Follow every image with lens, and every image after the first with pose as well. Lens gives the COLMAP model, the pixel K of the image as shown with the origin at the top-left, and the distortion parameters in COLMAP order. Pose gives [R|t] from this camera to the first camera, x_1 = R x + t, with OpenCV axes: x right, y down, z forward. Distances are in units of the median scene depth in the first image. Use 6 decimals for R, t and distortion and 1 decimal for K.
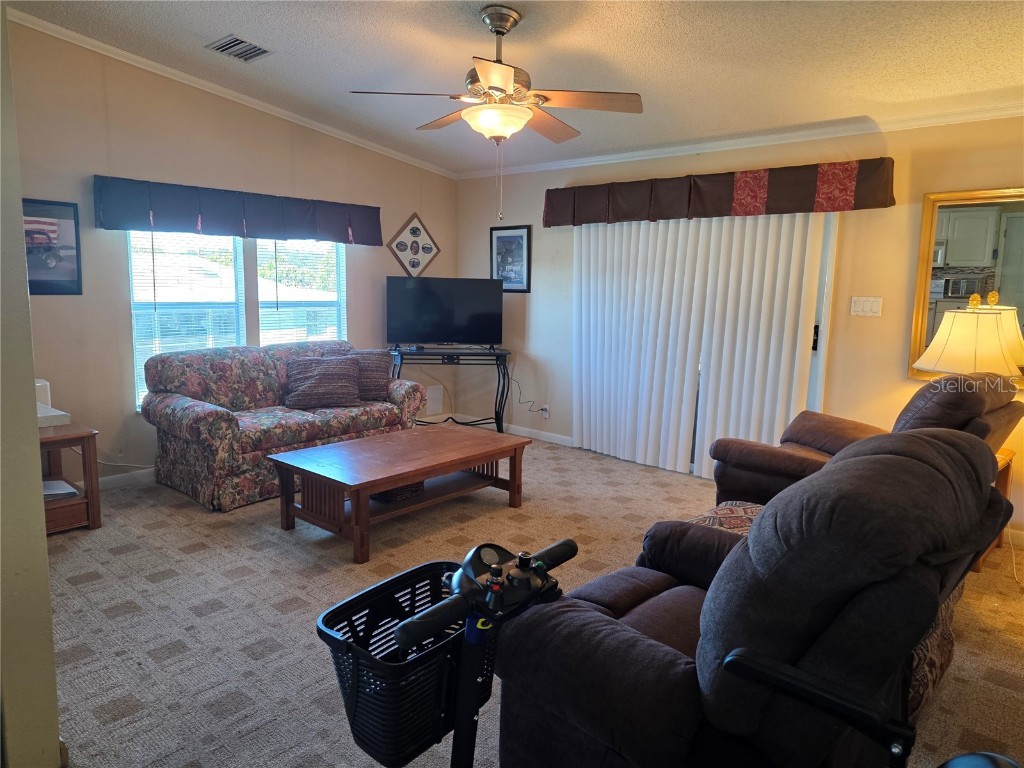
lens RADIAL K [[683.5, 0, 514.6], [0, 683.5, 383.3], [0, 0, 1]] dist [0.065553, -0.053090]
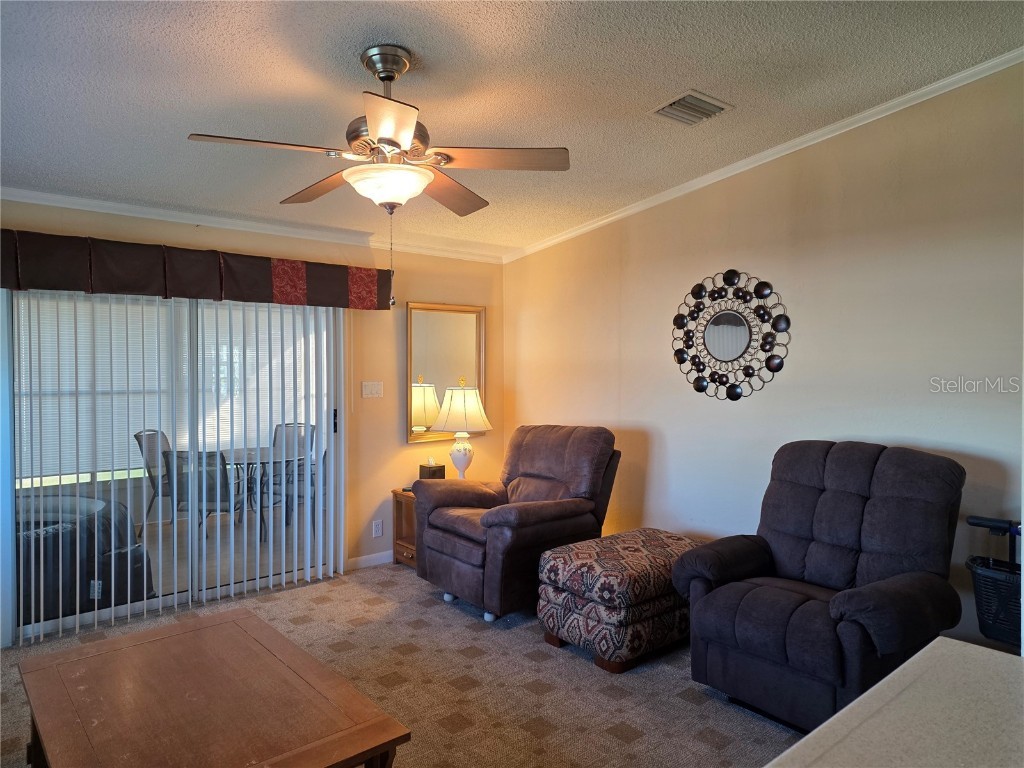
lens RADIAL K [[683.5, 0, 514.8], [0, 683.5, 386.2], [0, 0, 1]] dist [0.065553, -0.053090]
pose [[0.164632, -0.052061, 0.984980, -0.584785], [0.148221, 0.988572, 0.027477, -0.110110], [-0.975155, 0.141471, 0.170467, 0.548395]]
